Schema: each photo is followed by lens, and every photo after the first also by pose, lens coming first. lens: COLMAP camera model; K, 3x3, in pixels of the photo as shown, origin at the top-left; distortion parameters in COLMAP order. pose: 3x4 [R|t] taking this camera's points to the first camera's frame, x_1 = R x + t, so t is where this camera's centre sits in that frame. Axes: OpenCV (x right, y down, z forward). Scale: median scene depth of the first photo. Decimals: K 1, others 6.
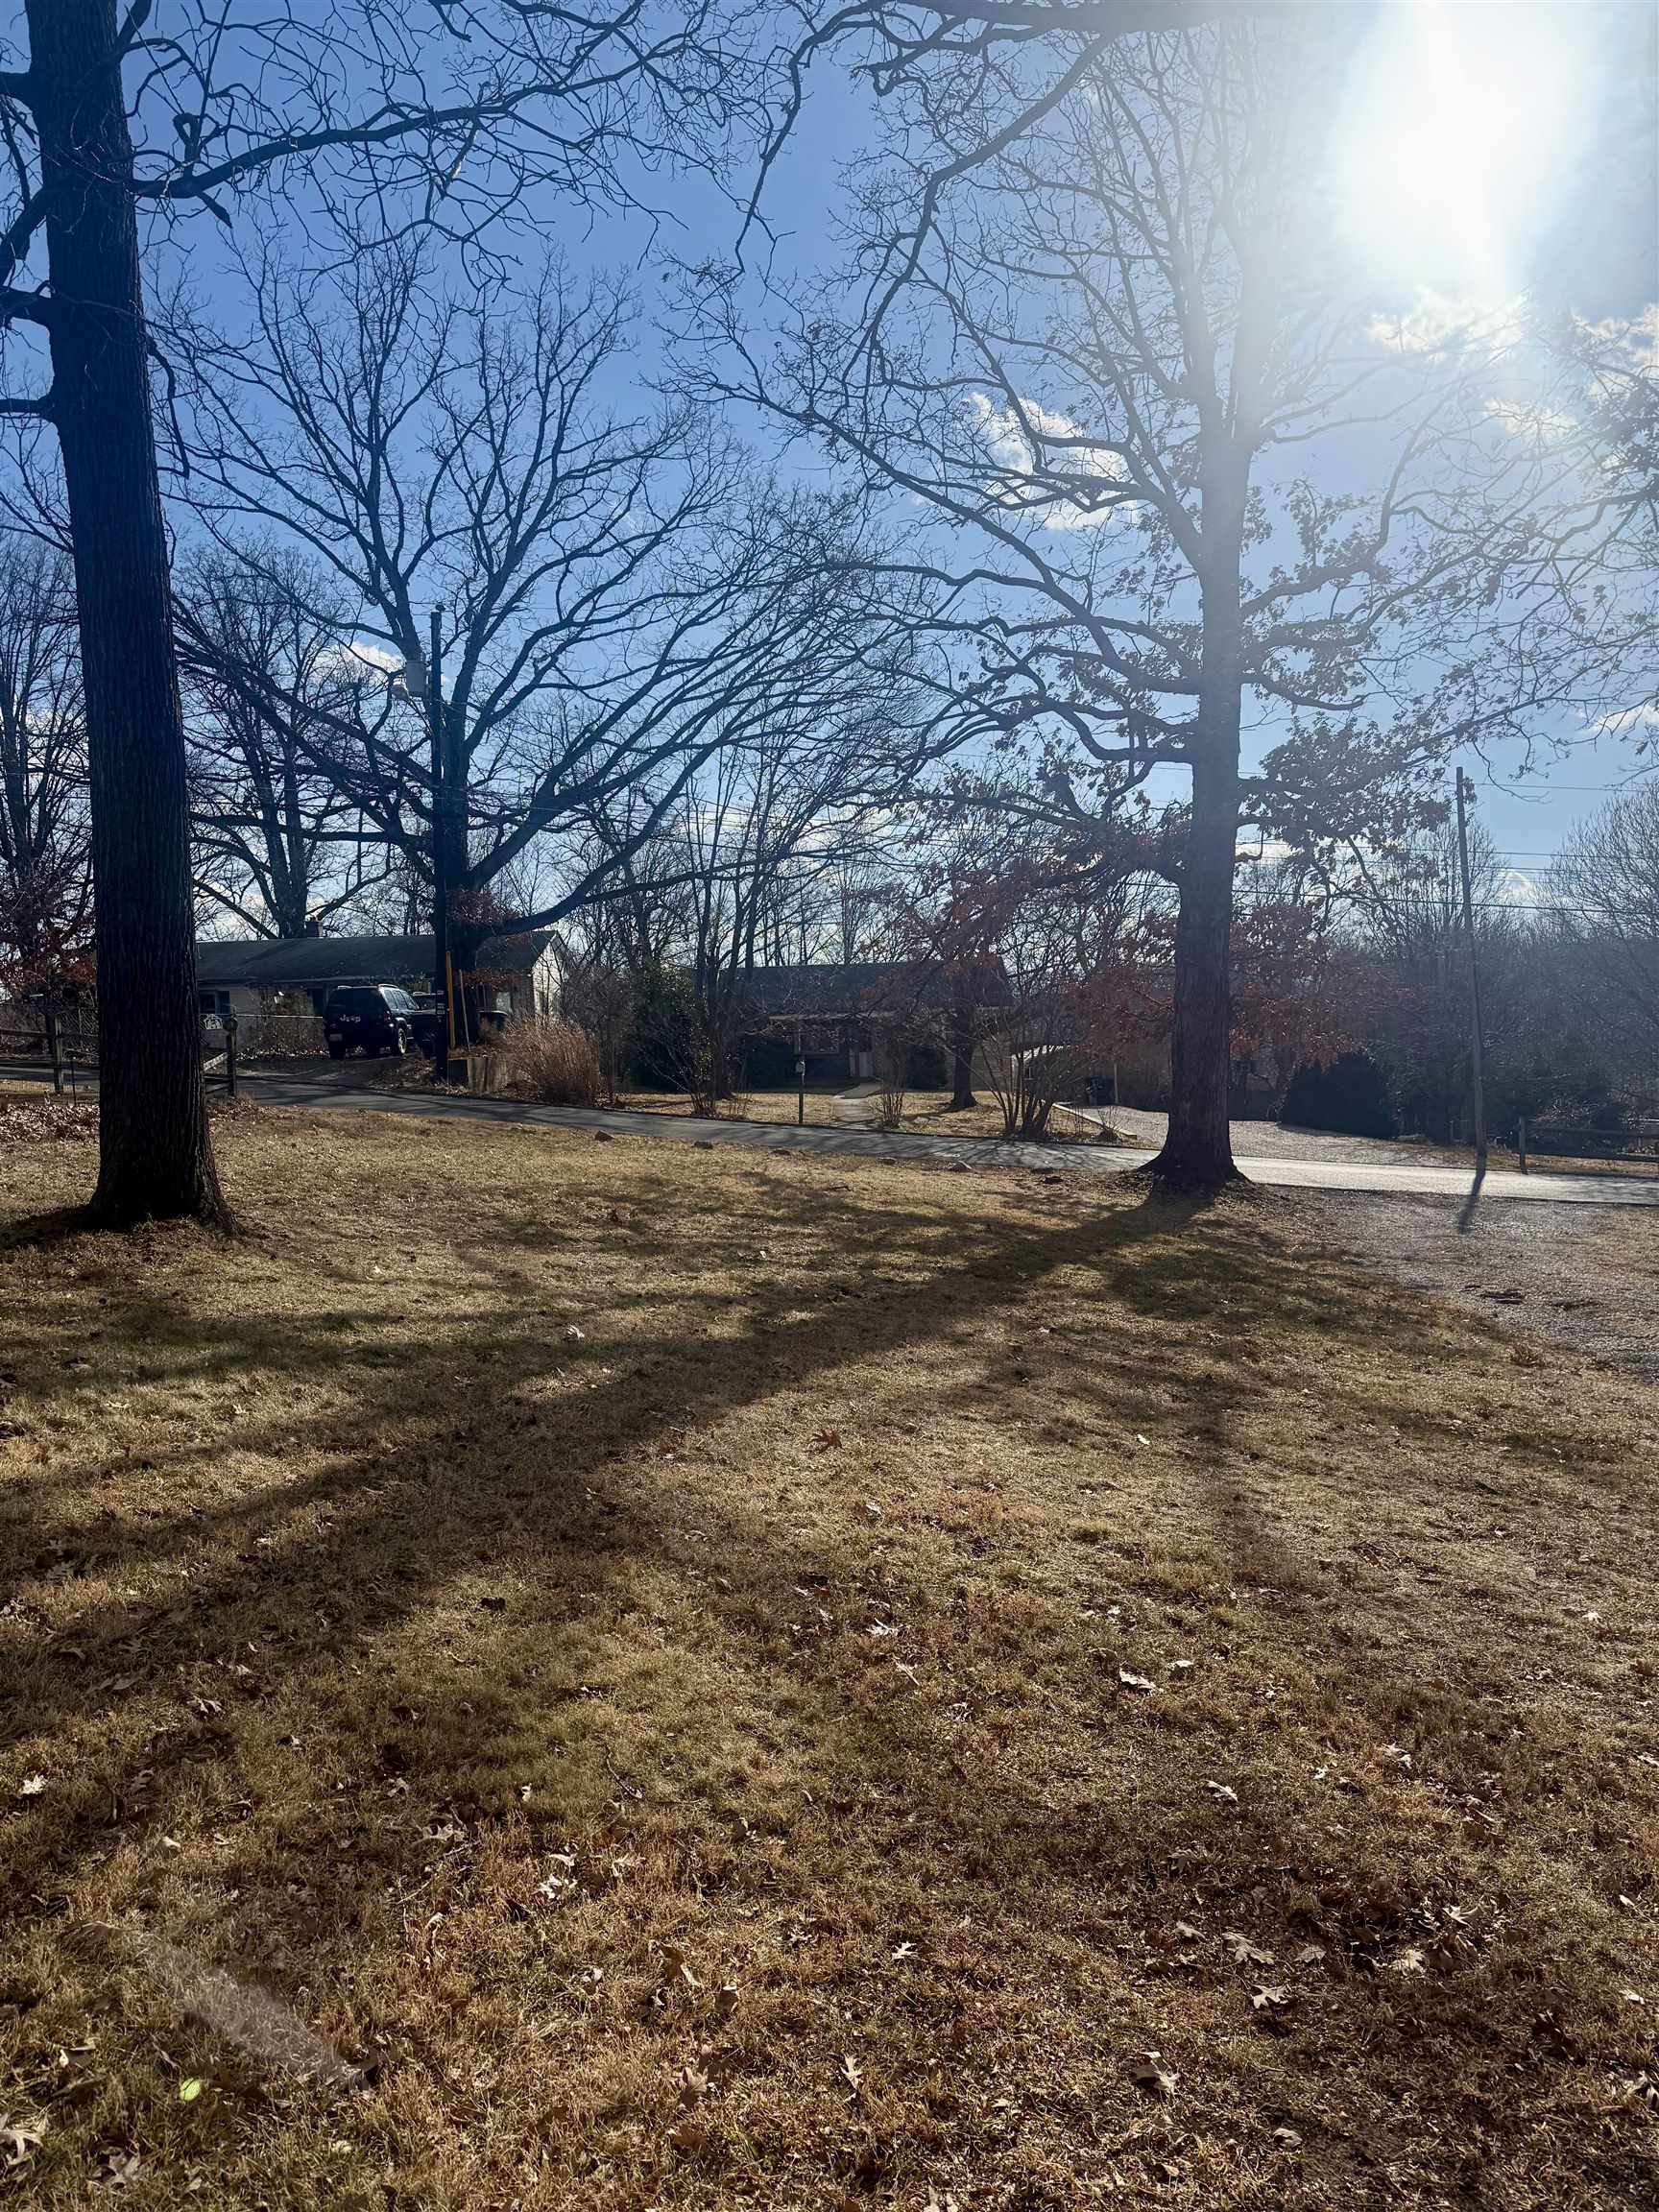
lens RADIAL K [[1567.1, 0, 920.2], [0, 1567.1, 1208.4], [0, 0, 1]] dist [0.001583, -0.004706]
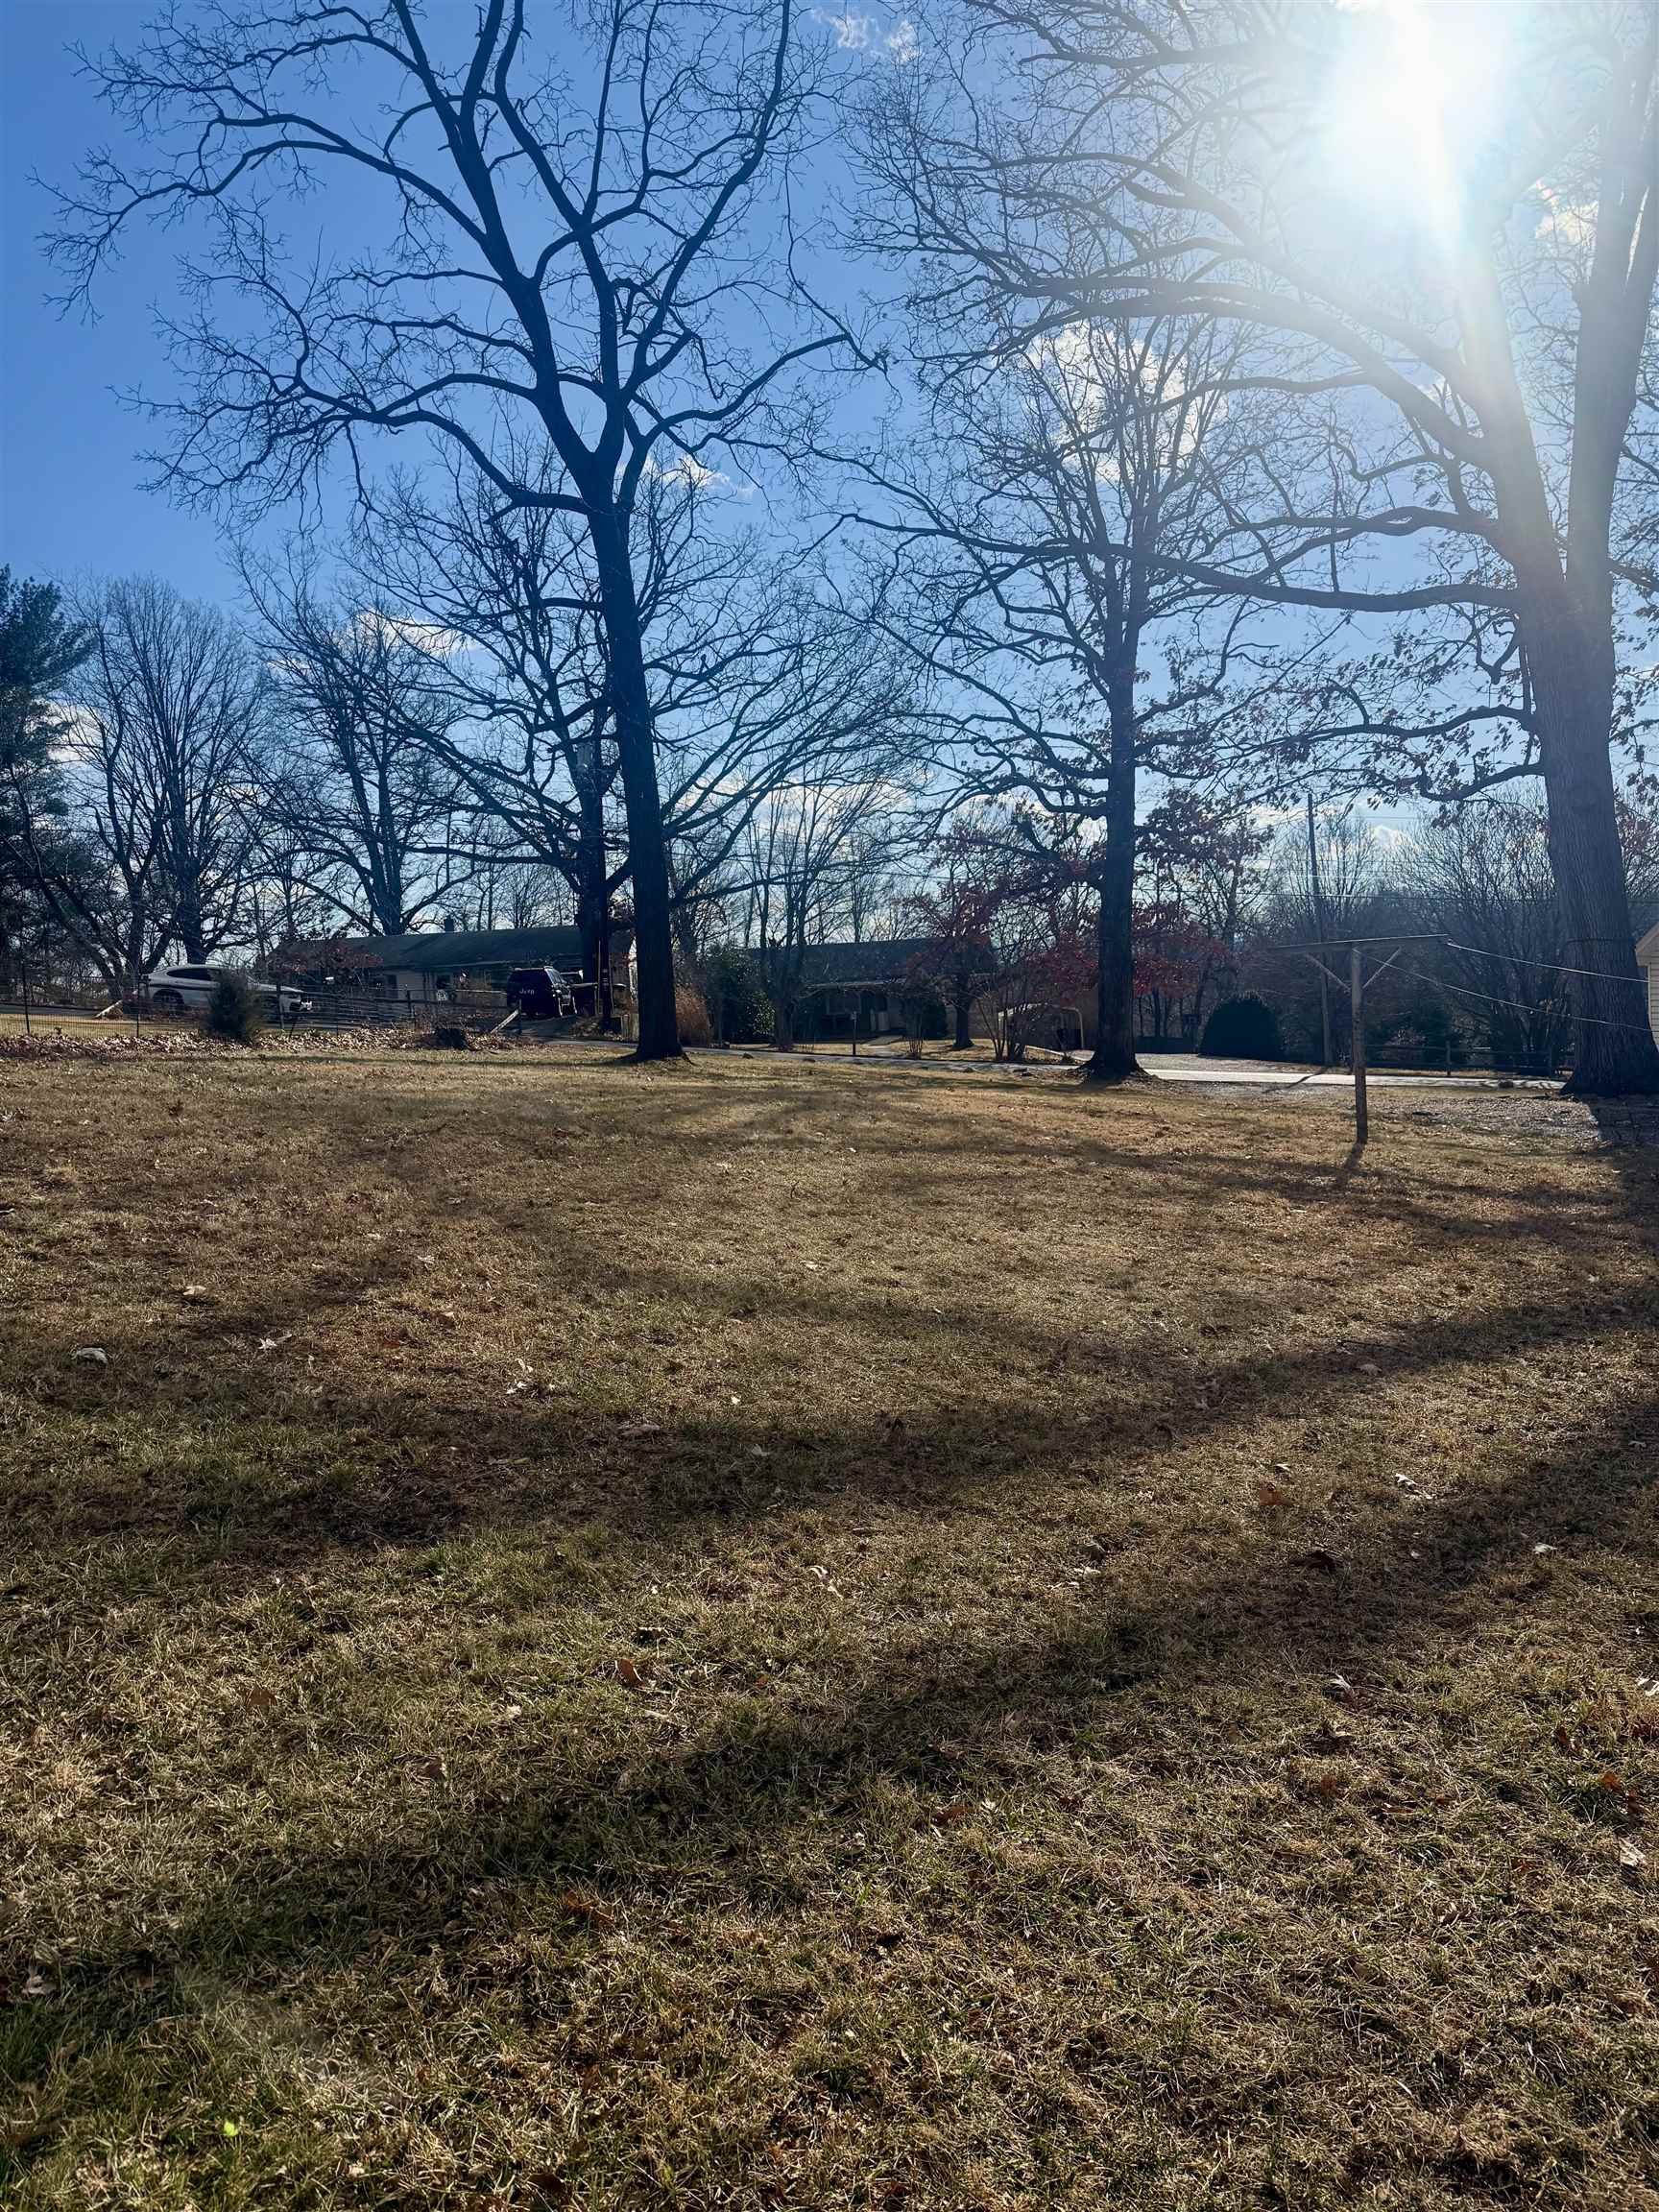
lens RADIAL K [[1567.1, 0, 920.2], [0, 1567.1, 1208.4], [0, 0, 1]] dist [0.001583, -0.004706]
pose [[0.999636, -0.026046, 0.007025, -0.027825], [0.025925, 0.999523, 0.016793, 0.059973], [-0.007459, -0.016605, 0.999834, -0.420712]]
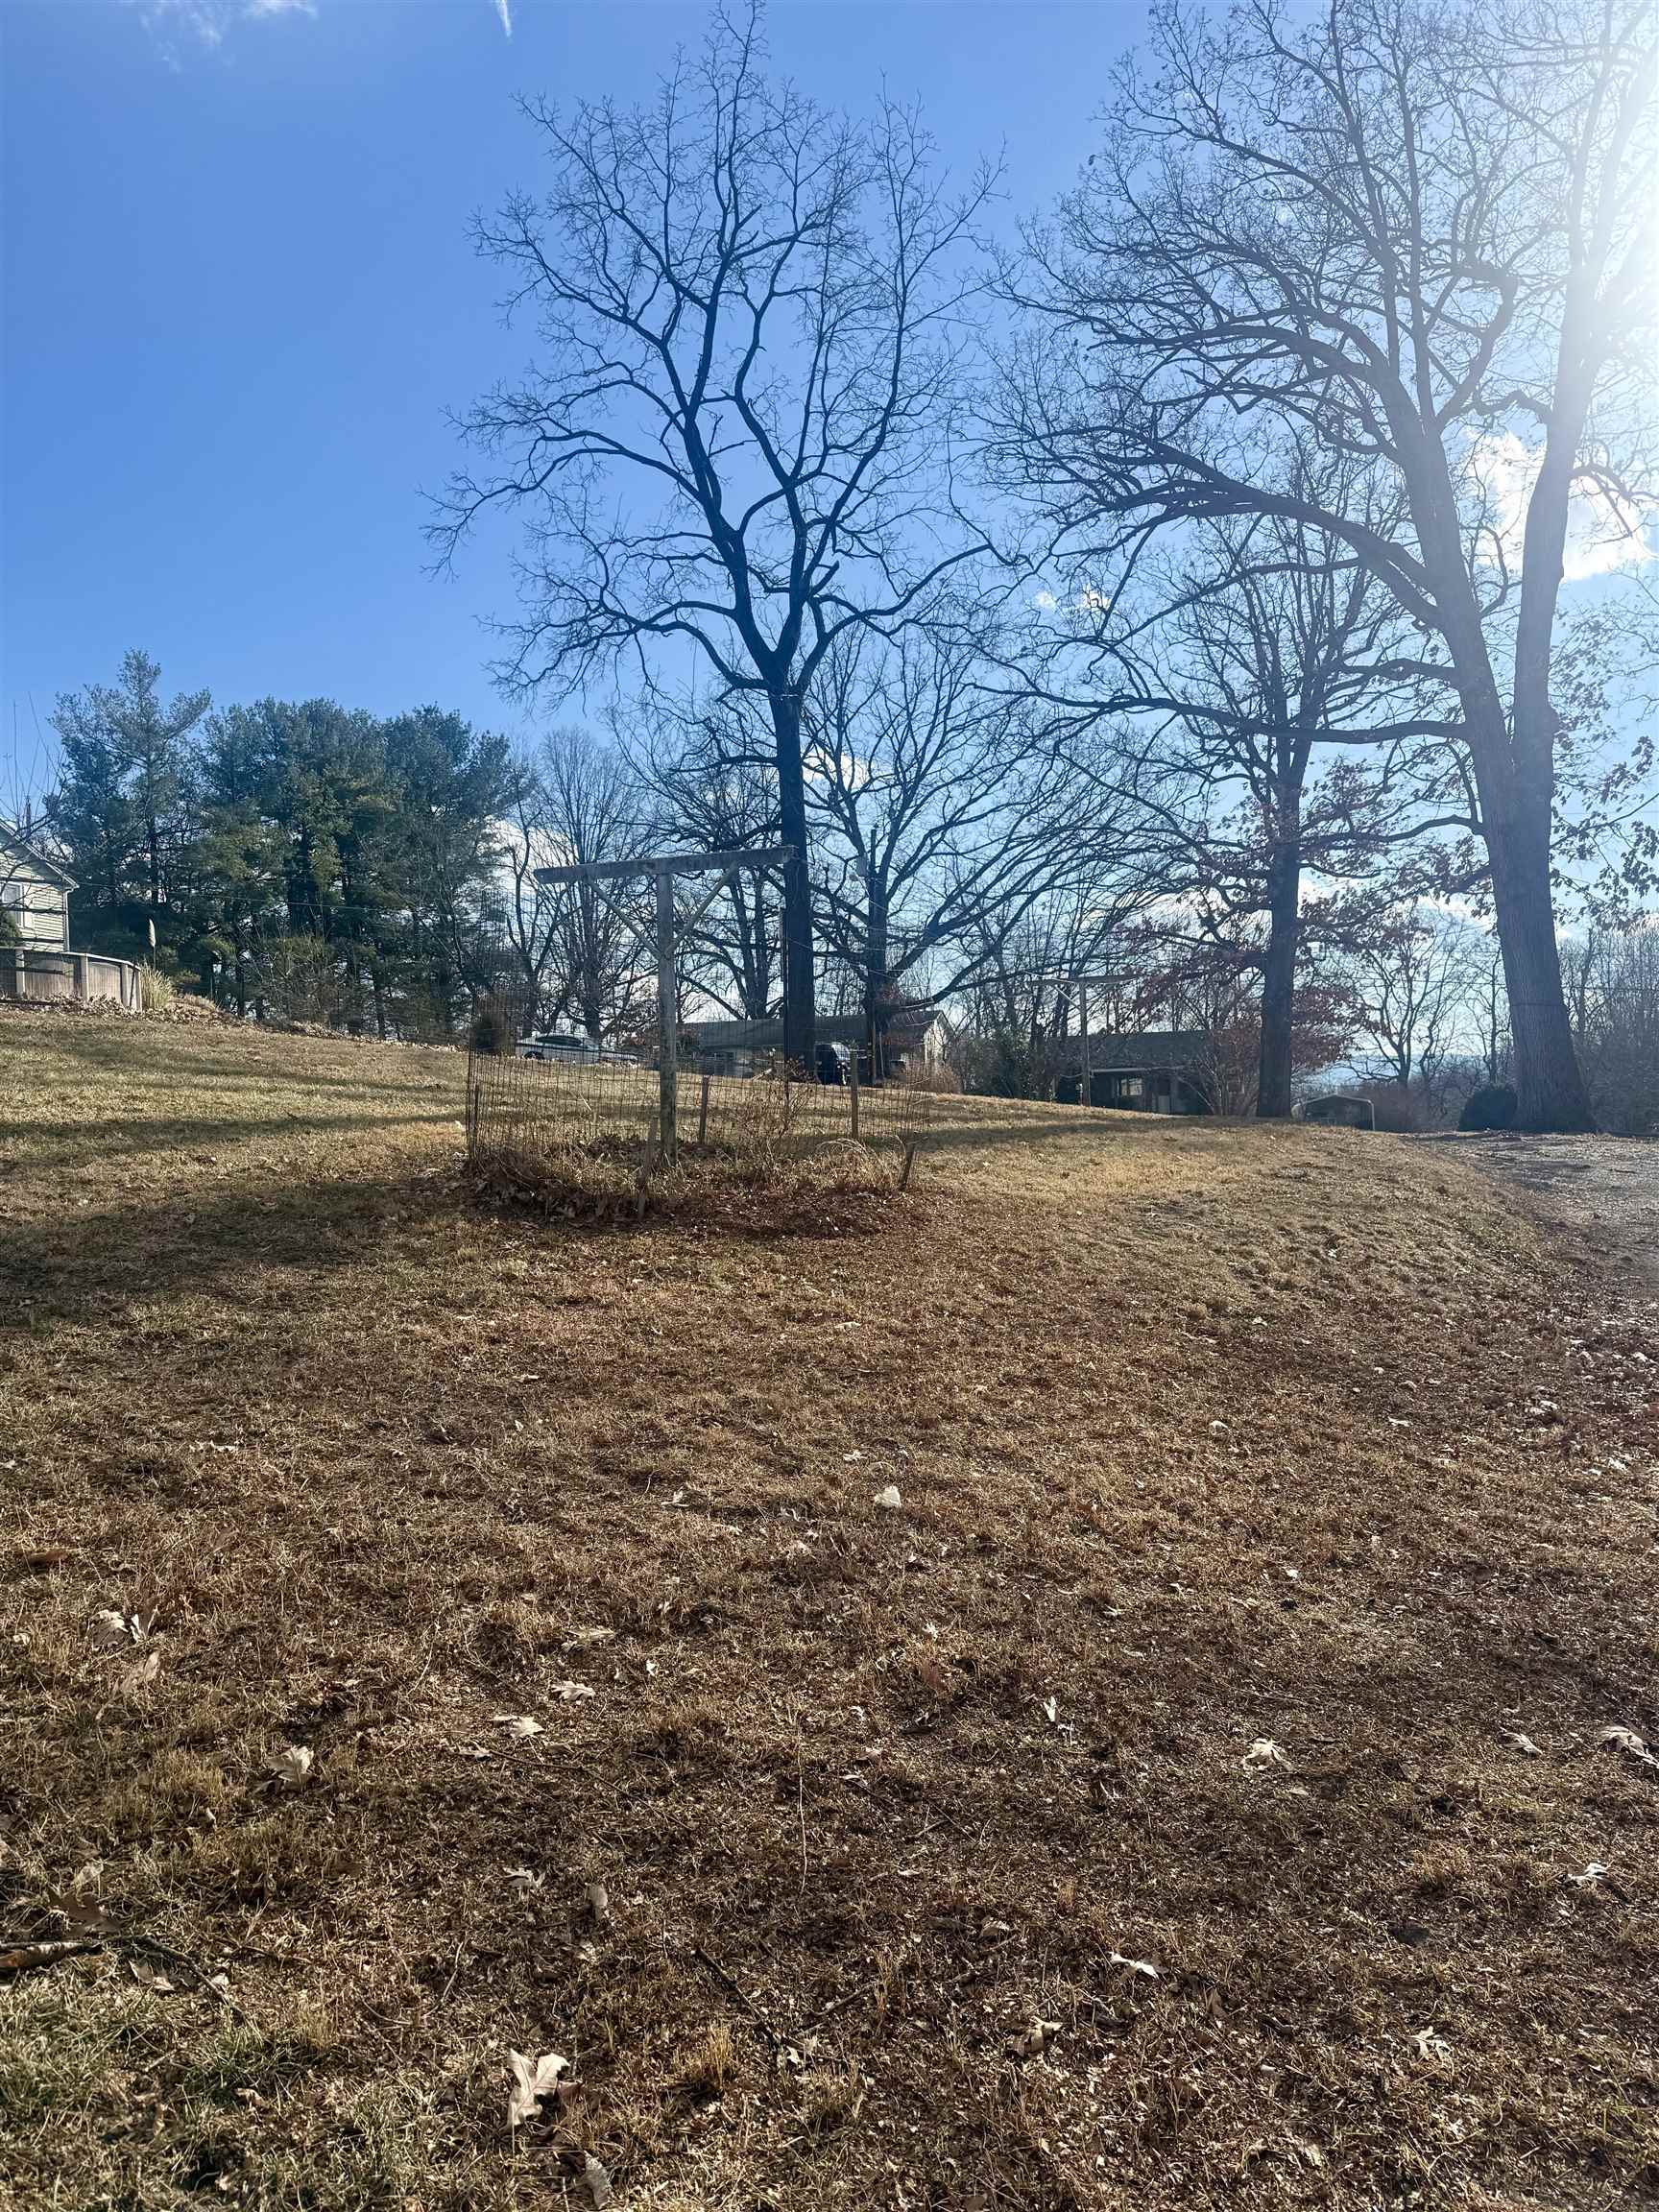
lens RADIAL K [[1567.1, 0, 920.2], [0, 1567.1, 1208.4], [0, 0, 1]] dist [0.001583, -0.004706]
pose [[0.970376, 0.010917, -0.241353, 0.149058], [-0.022996, 0.998617, -0.047286, 0.110772], [0.240503, 0.051436, 0.969285, -0.592050]]
